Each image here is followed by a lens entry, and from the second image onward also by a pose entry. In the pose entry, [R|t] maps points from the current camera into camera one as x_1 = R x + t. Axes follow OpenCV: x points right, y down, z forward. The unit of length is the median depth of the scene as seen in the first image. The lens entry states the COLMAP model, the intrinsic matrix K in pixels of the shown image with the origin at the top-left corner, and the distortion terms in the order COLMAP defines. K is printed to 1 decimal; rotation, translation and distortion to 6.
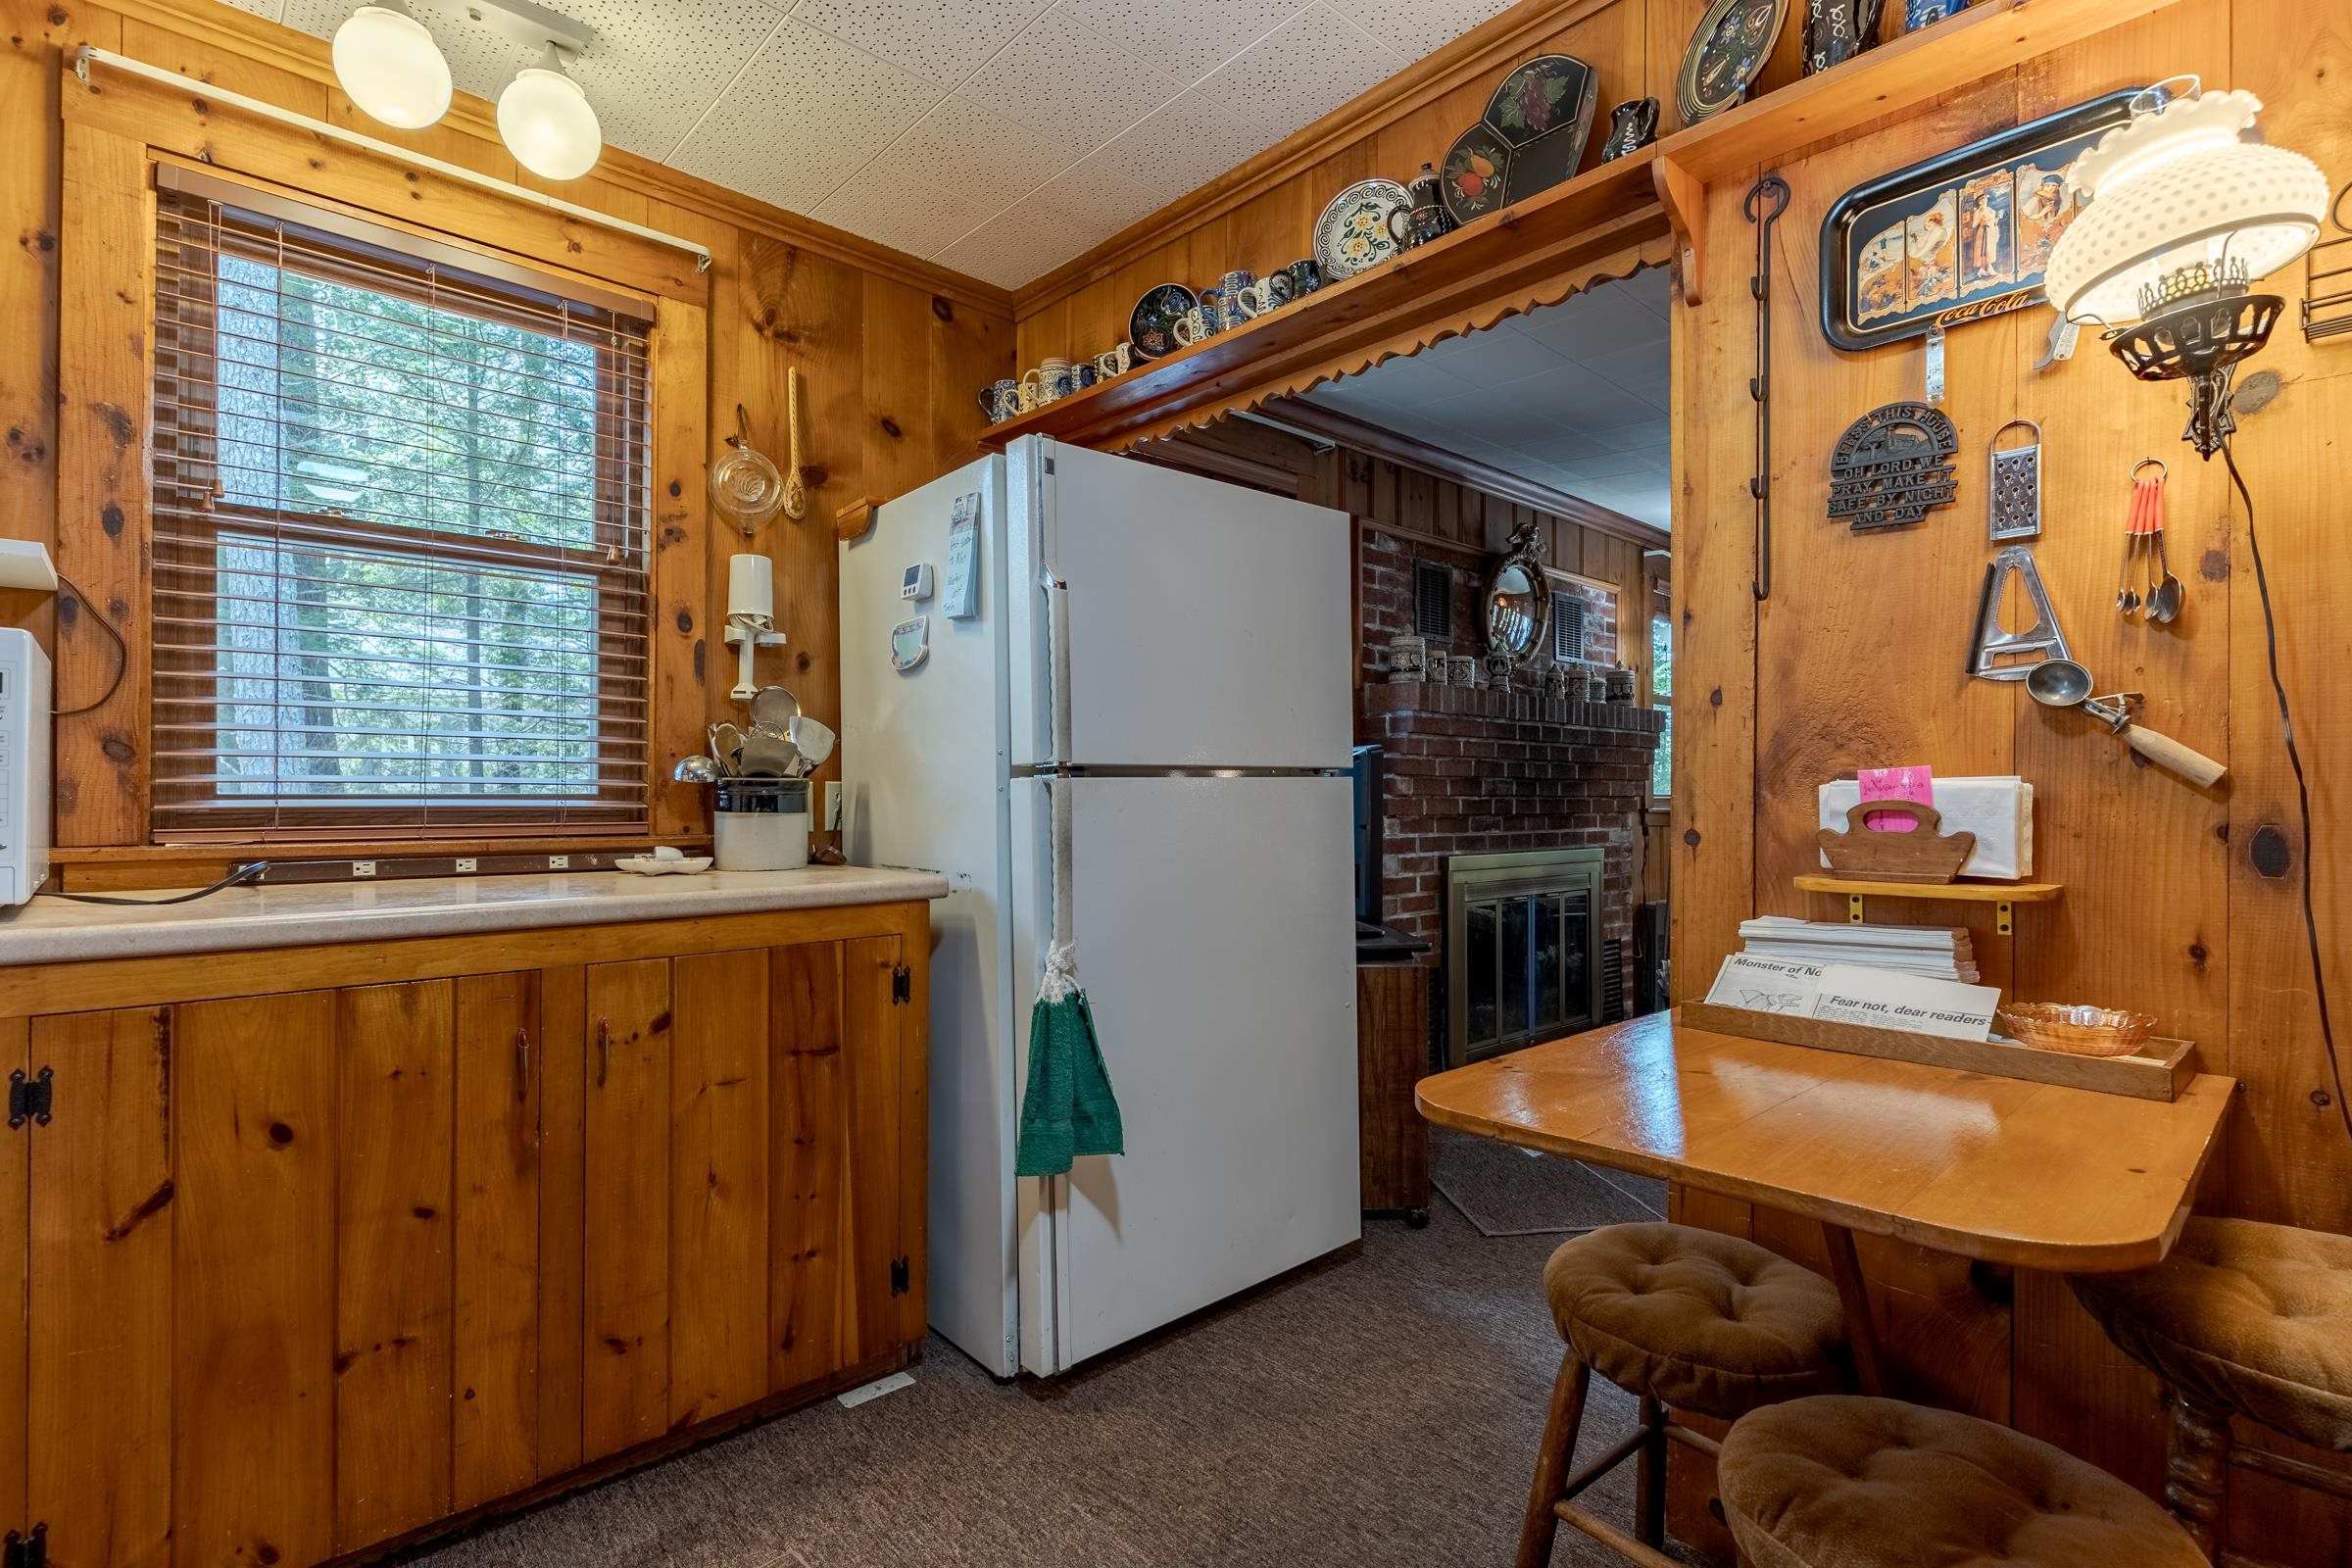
lens RADIAL K [[1117.4, 0, 1177.6], [0, 1117.4, 787.5], [0, 0, 1]] dist [0.001971, 0.000229]
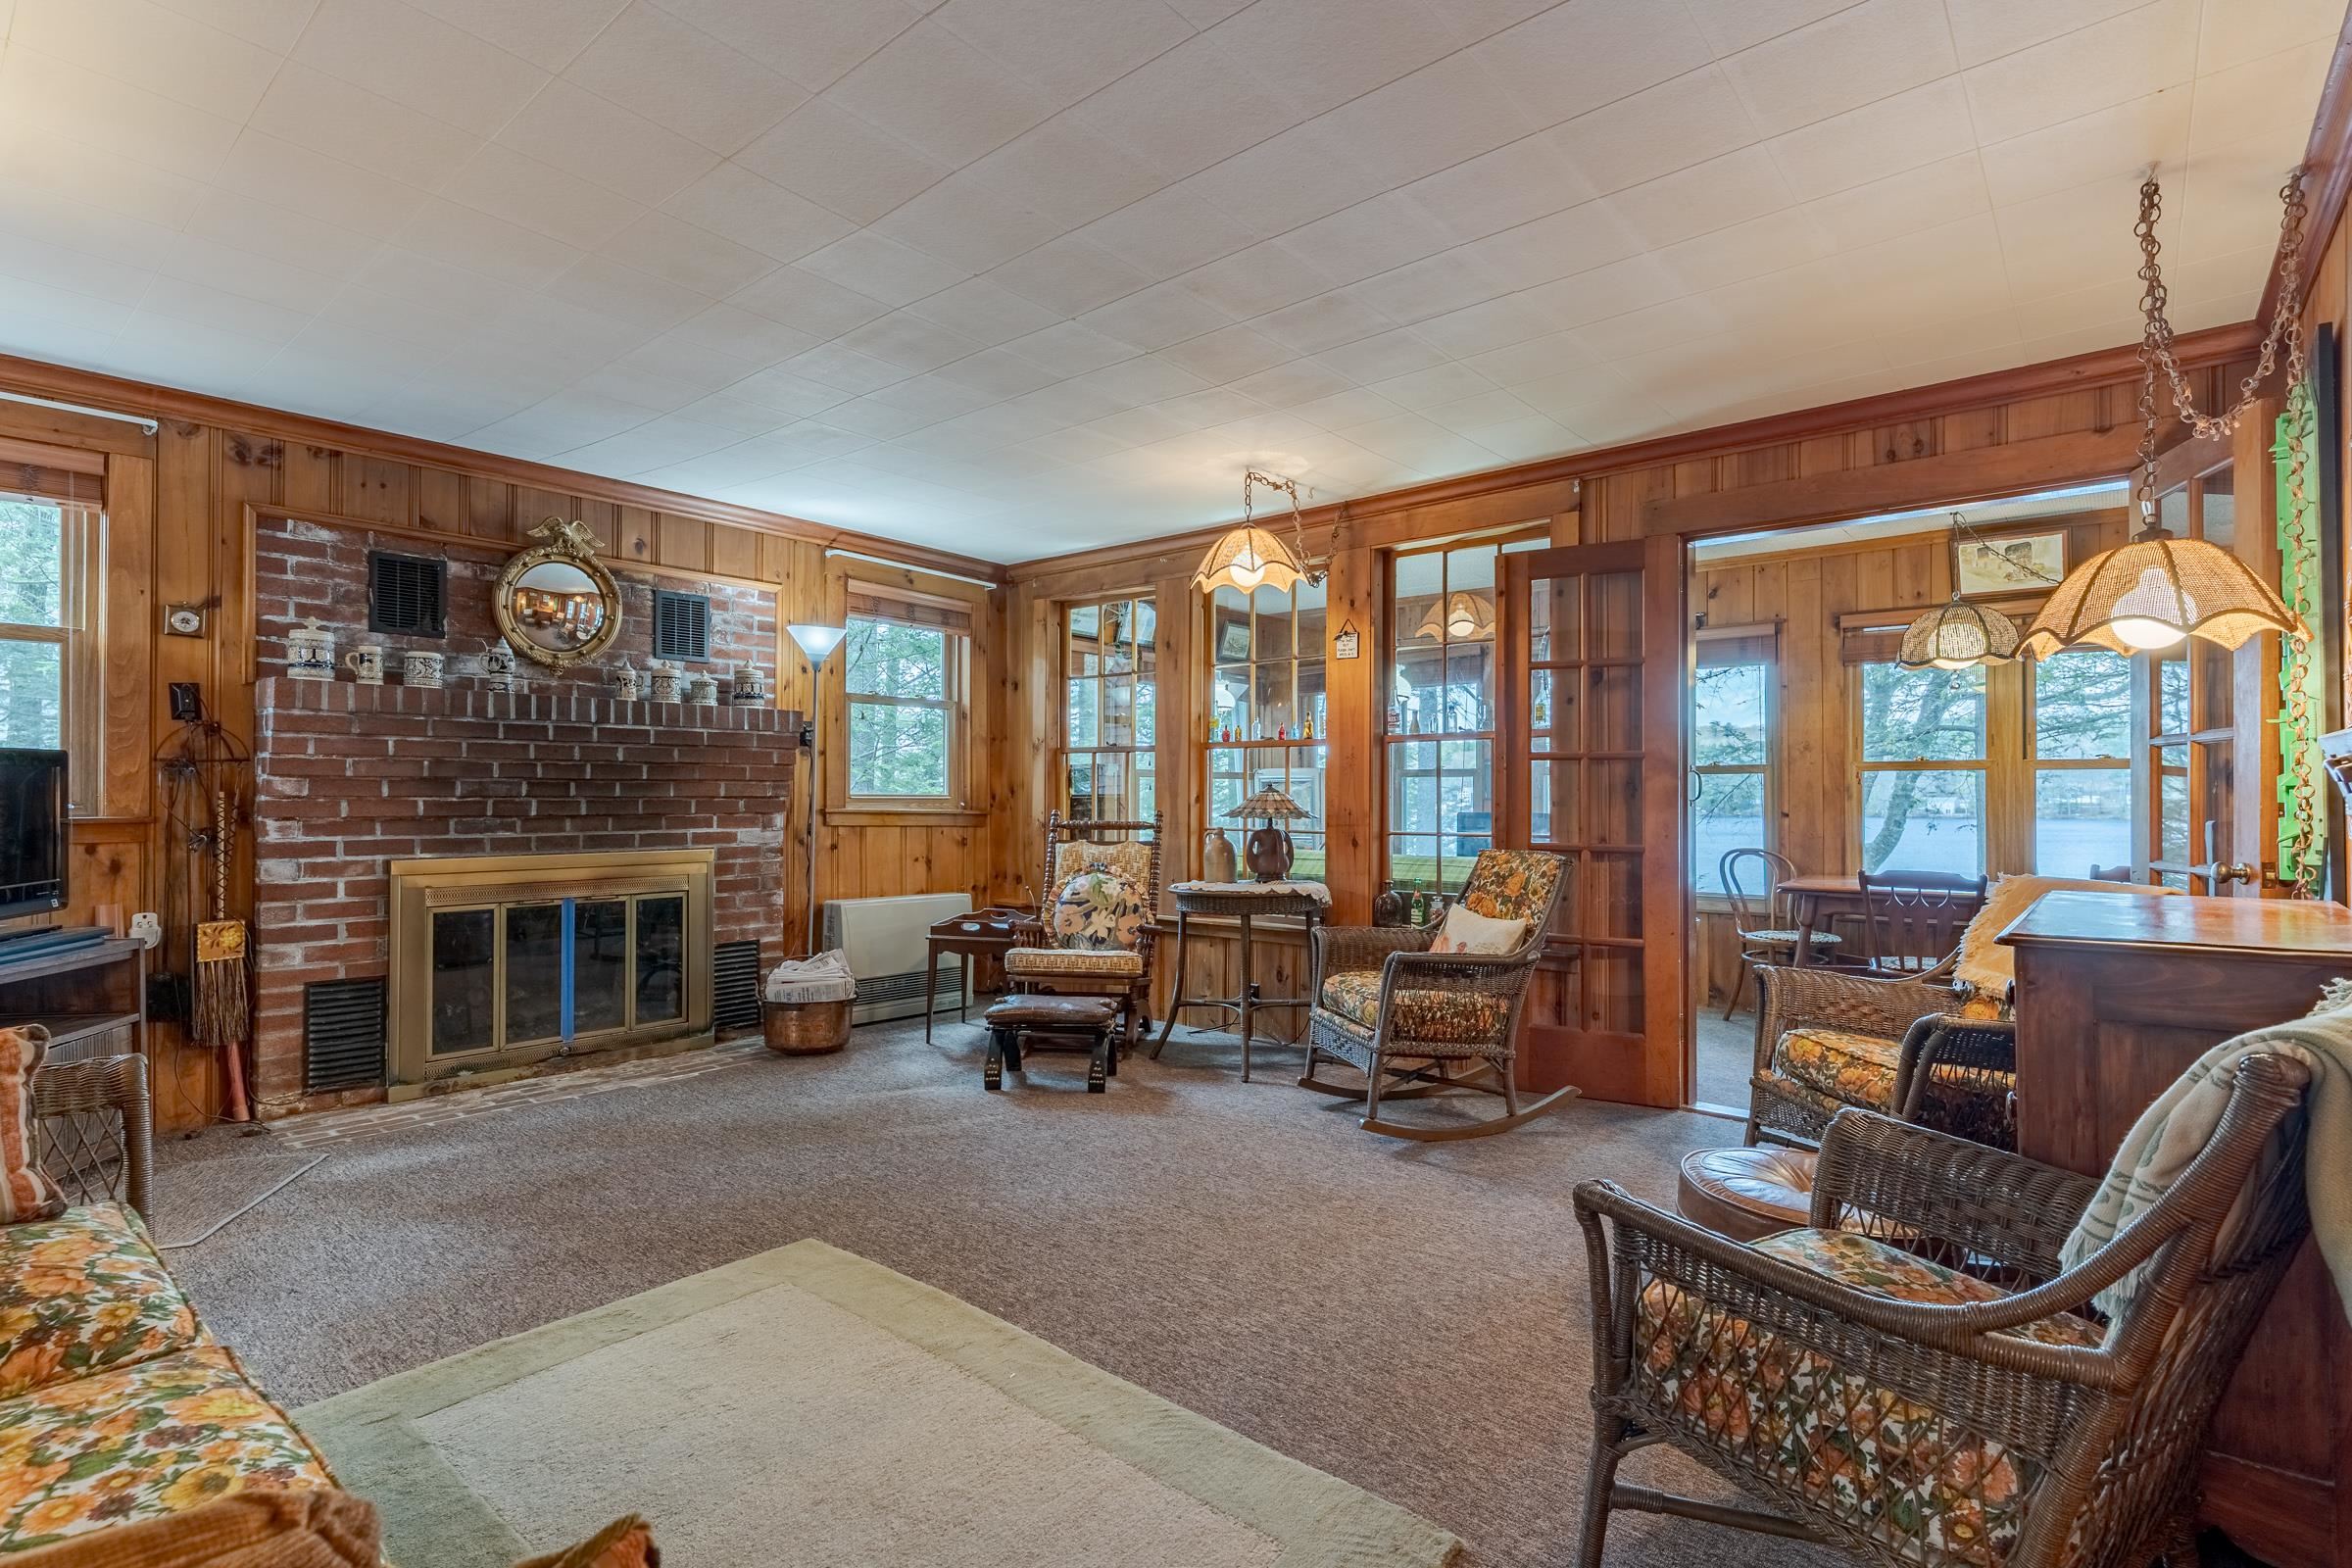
lens RADIAL K [[1117.4, 0, 1177.6], [0, 1117.4, 787.5], [0, 0, 1]] dist [0.001971, 0.000229]
pose [[0.991759, -0.000601, 0.128117, 1.794772], [0.000405, 0.999999, 0.001552, -0.004123], [-0.128118, -0.001487, 0.991758, -0.091232]]
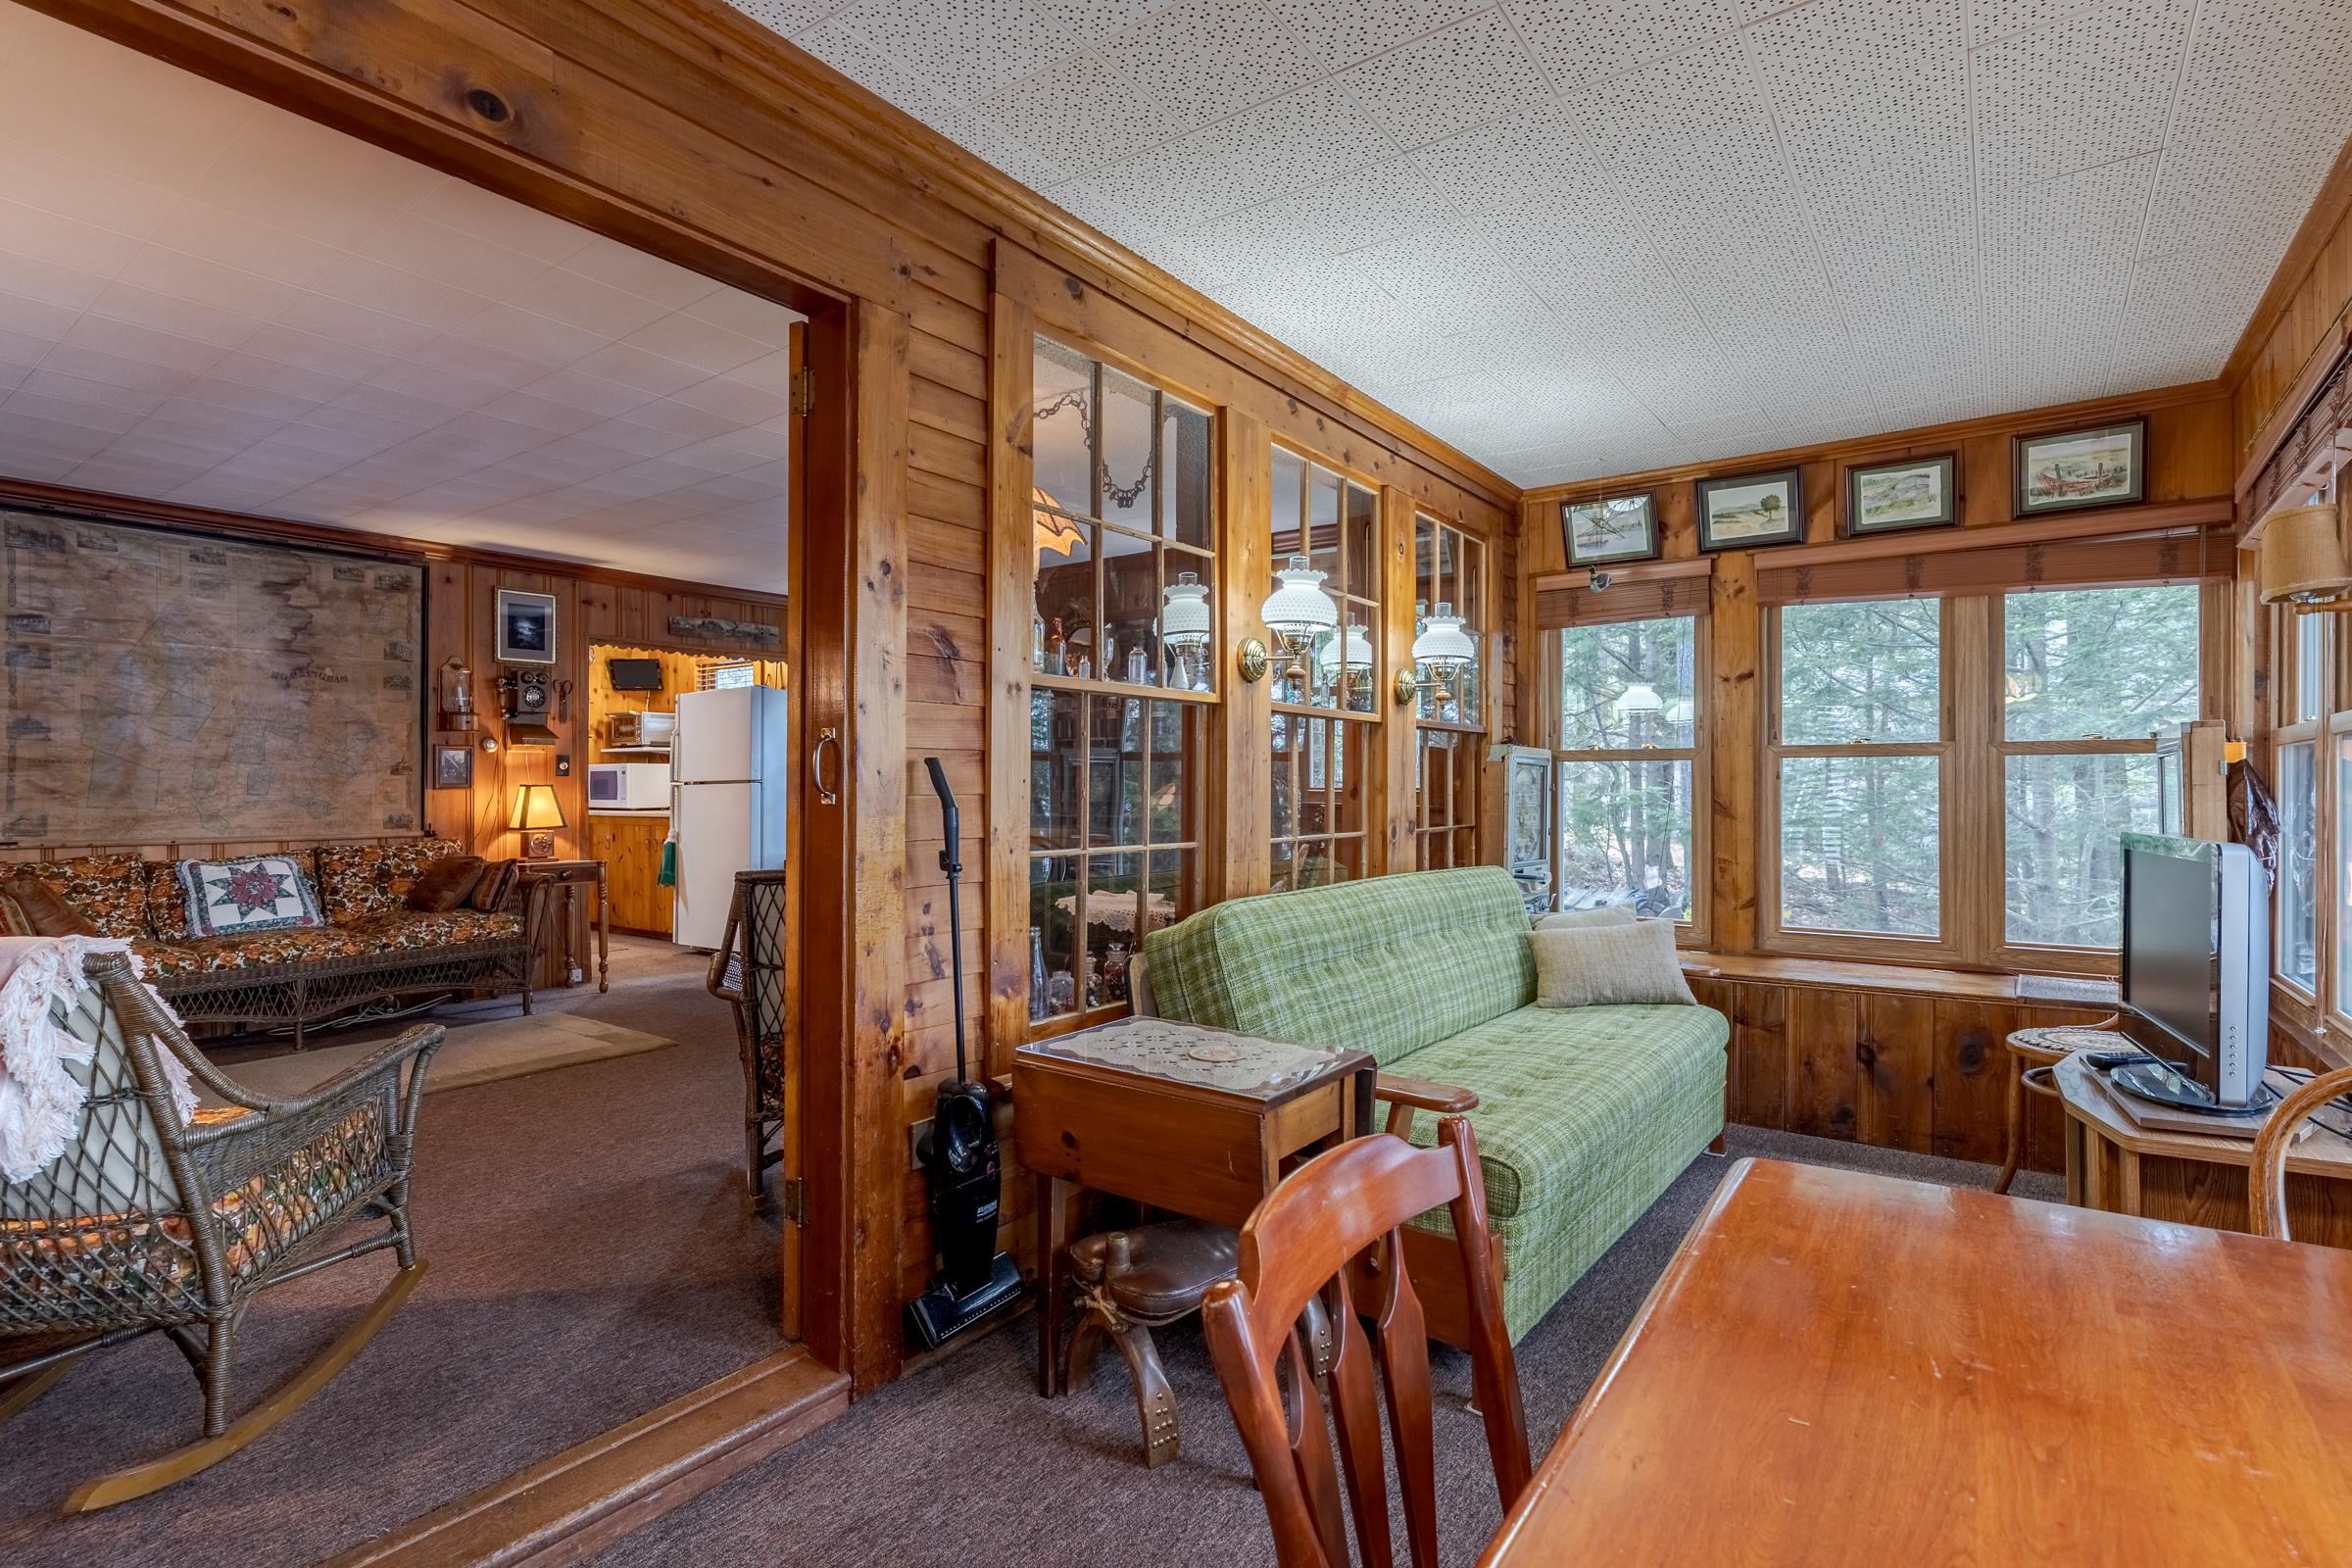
lens RADIAL K [[1122.0, 0, 1170.3], [0, 1122.0, 787.1], [0, 0, 1]] dist [0.004446, -0.001784]
pose [[0.191829, -0.005004, -0.981416, 4.317357], [0.008261, 0.999960, -0.003484, 0.025556], [0.981394, -0.007439, 0.191863, 2.104100]]
